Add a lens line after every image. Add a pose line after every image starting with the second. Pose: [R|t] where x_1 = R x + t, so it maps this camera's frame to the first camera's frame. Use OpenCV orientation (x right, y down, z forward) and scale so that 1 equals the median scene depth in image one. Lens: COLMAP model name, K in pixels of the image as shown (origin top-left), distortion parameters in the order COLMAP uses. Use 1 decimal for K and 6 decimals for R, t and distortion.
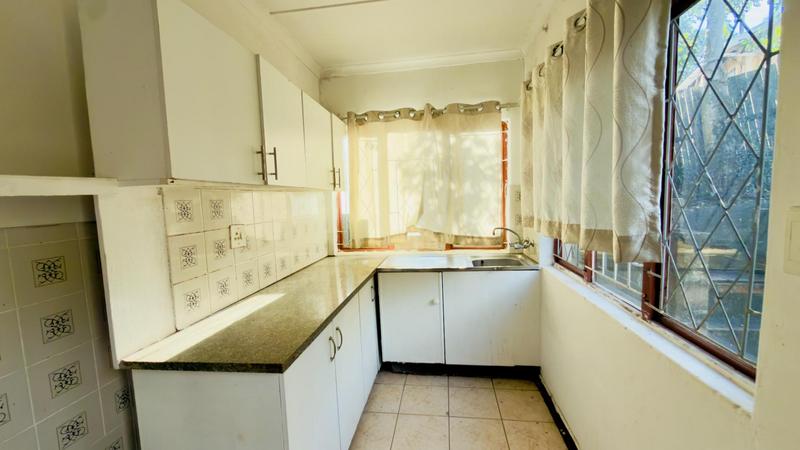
lens RADIAL K [[320.3, 0, 397.7], [0, 320.3, 230.3], [0, 0, 1]] dist [0.000720, -0.000031]
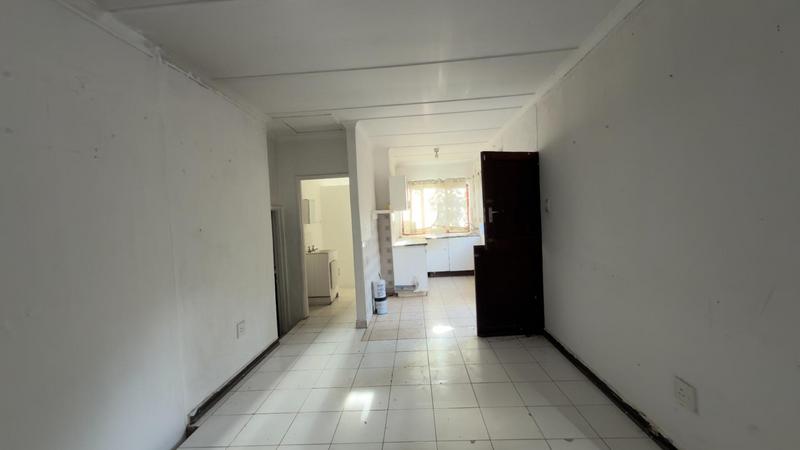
lens RADIAL K [[320.3, 0, 401.2], [0, 320.3, 221.8], [0, 0, 1]] dist [0.000720, -0.000031]
pose [[0.995341, -0.021617, 0.093962, -0.483800], [0.028514, 0.996947, -0.072694, 0.157198], [-0.092103, 0.075035, 0.992918, -1.615975]]
